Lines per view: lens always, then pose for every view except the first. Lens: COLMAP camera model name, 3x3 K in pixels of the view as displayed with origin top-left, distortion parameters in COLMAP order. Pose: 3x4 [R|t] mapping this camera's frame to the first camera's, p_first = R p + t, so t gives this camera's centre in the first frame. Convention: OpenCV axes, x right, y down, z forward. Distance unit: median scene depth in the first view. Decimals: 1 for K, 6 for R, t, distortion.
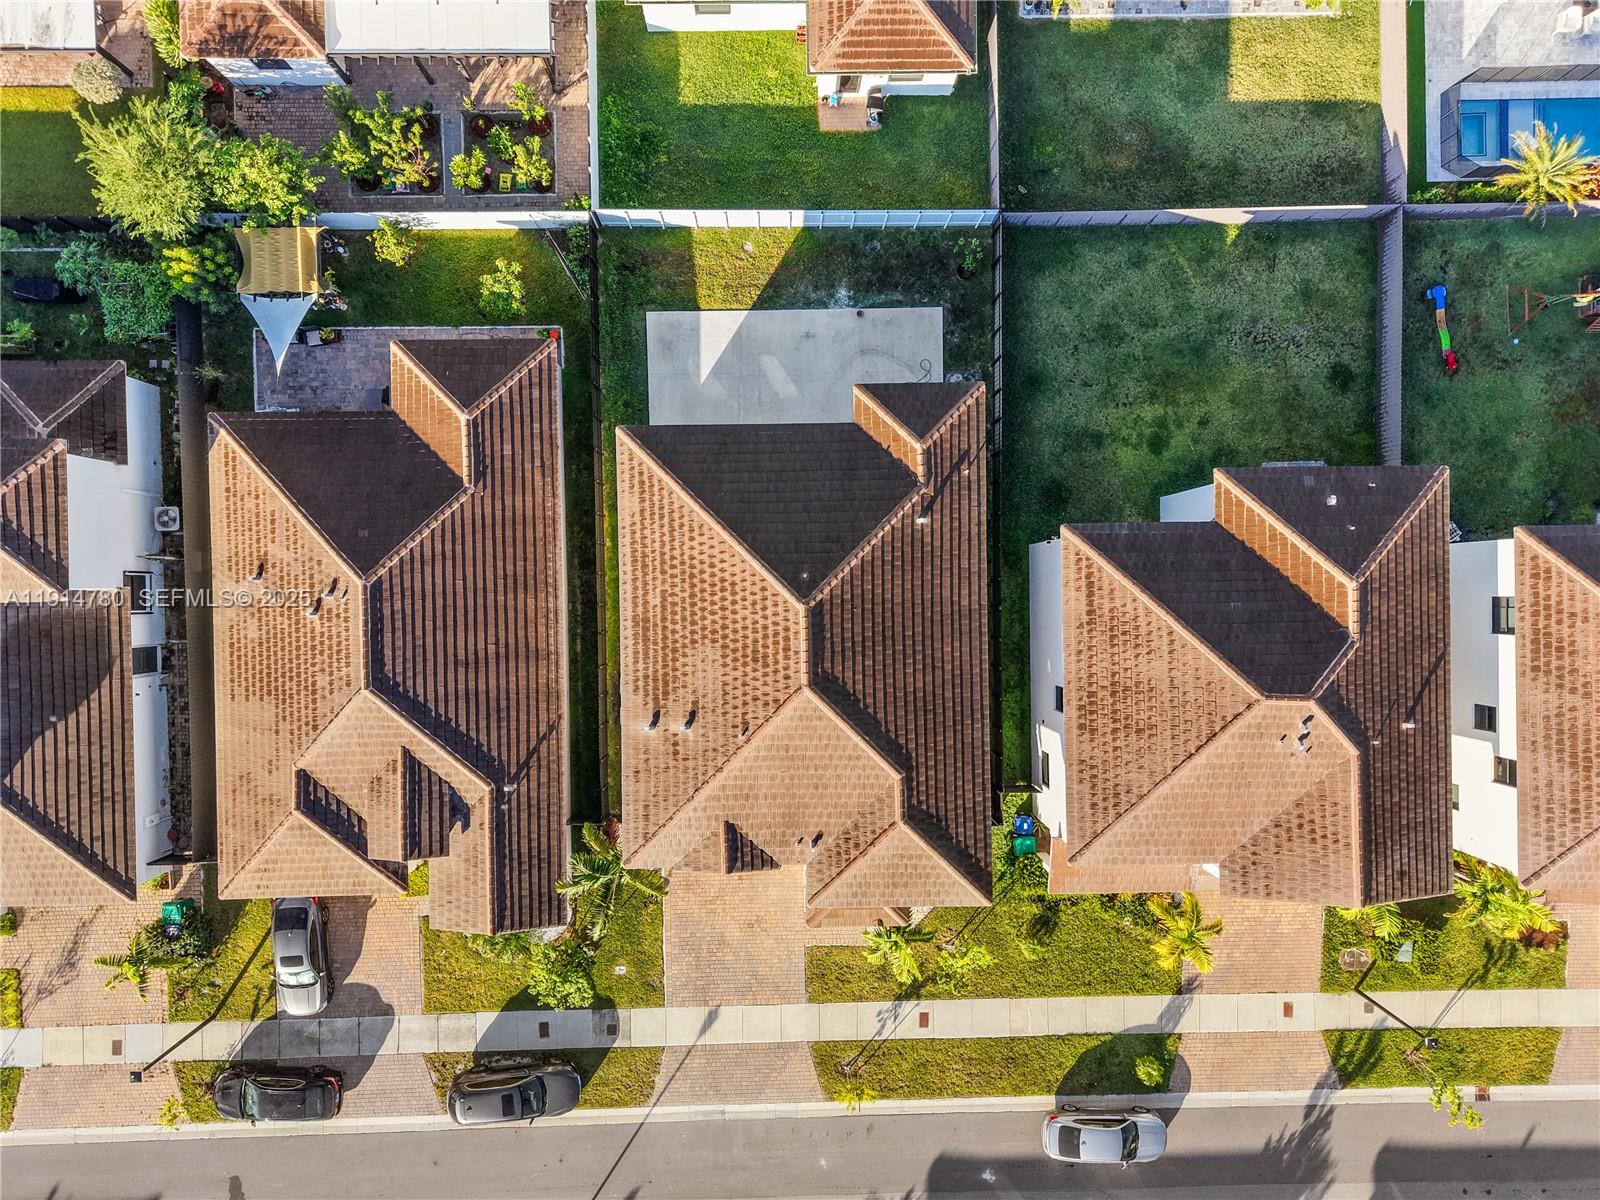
lens RADIAL K [[1075.9, 0, 802.1], [0, 1075.9, 601.3], [0, 0, 1]] dist [0.022636, -0.001046]
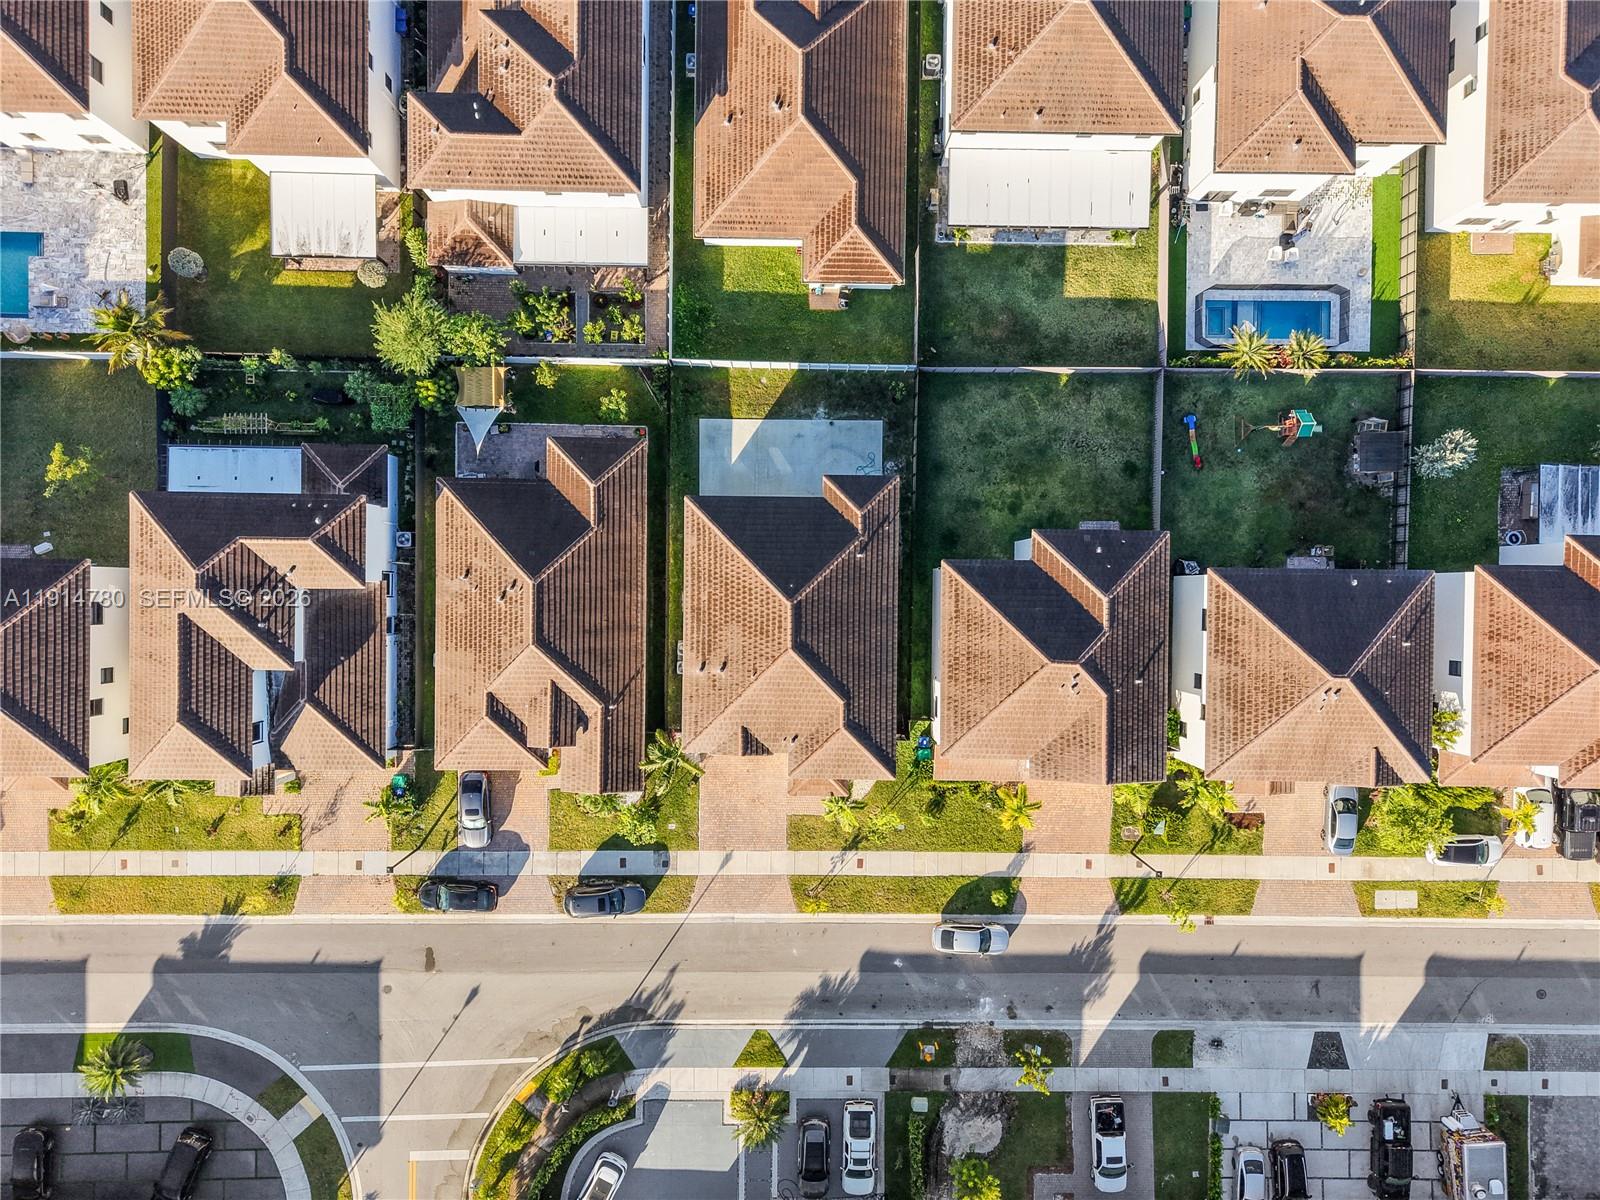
lens RADIAL K [[1075.9, 0, 800.6], [0, 1075.9, 601.3], [0, 0, 1]] dist [0.022636, -0.001046]
pose [[0.999638, 0.026905, -0.000066, 0.015230], [-0.026905, 0.999636, 0.001812, -0.001714], [0.000115, -0.001810, 0.999998, -0.630936]]
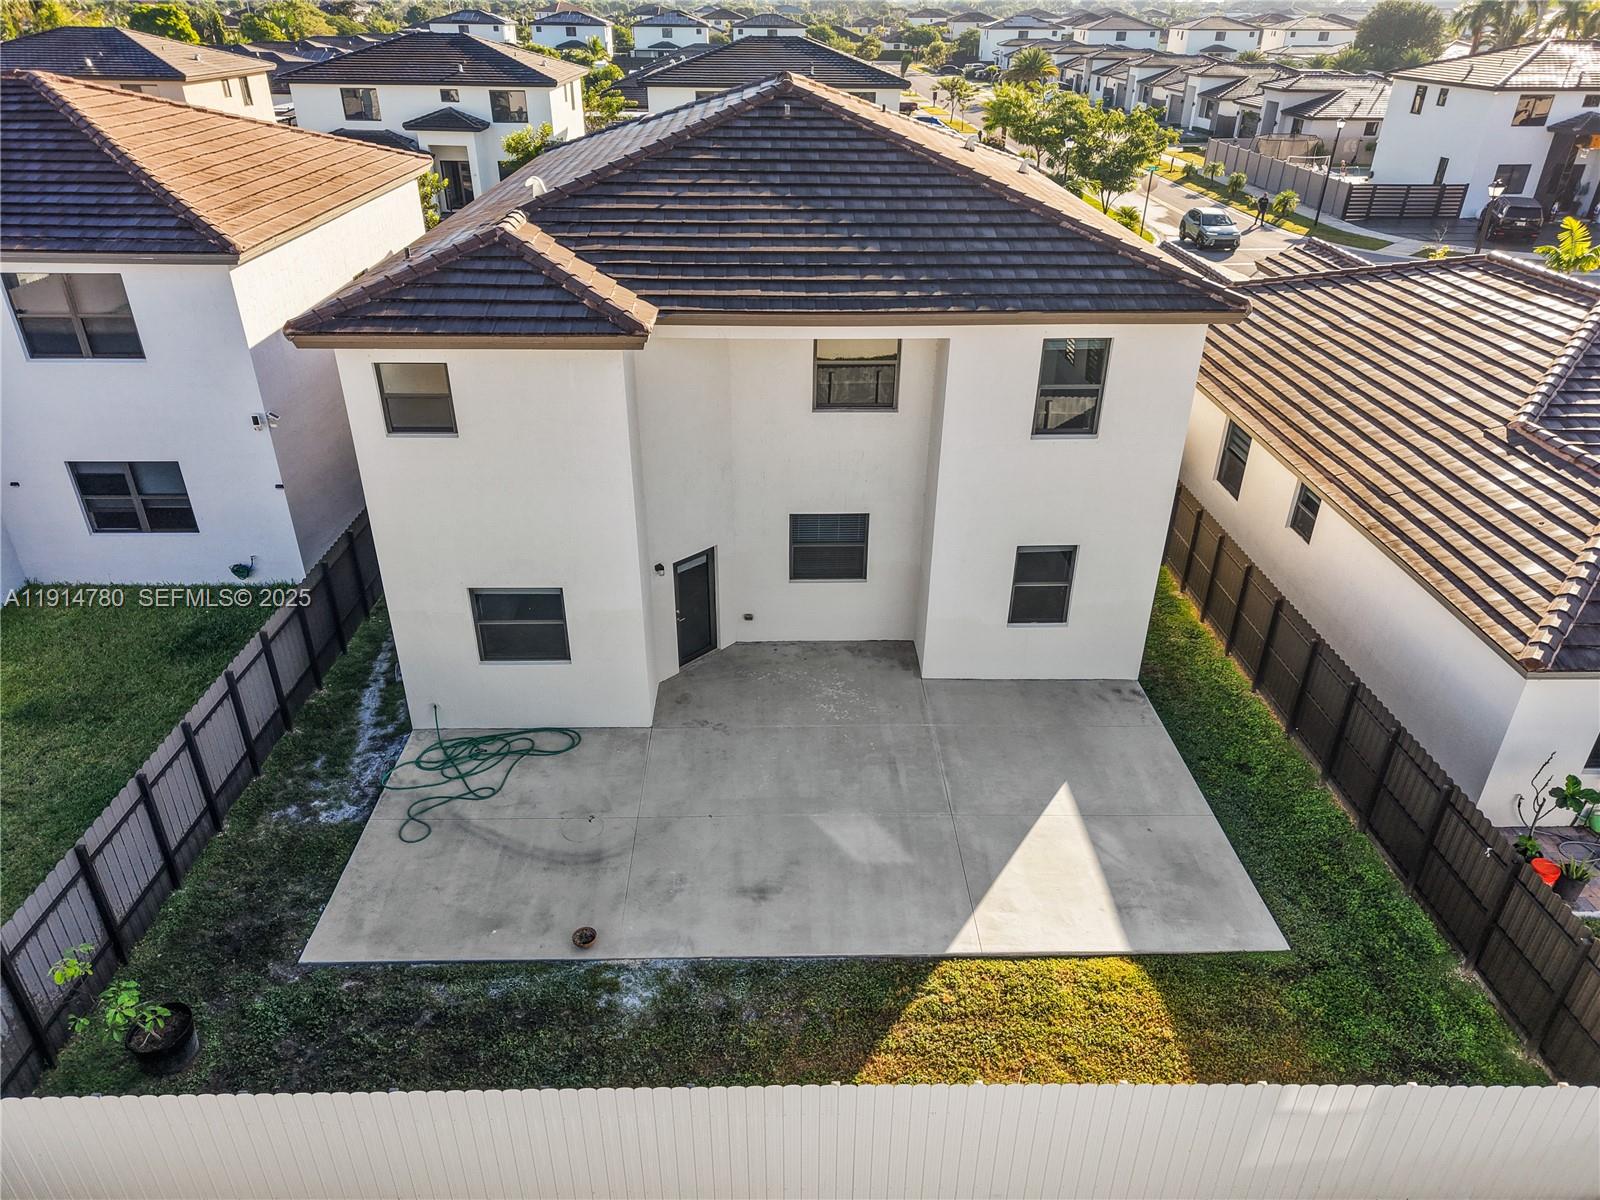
lens RADIAL K [[1075.9, 0, 794.8], [0, 1075.9, 598.8], [0, 0, 1]] dist [0.022636, -0.001046]
pose [[-0.999668, -0.017701, -0.018710, 0.004408], [-0.007776, -0.485076, 0.874437, -0.503370], [-0.024554, 0.874293, 0.484777, 0.800597]]
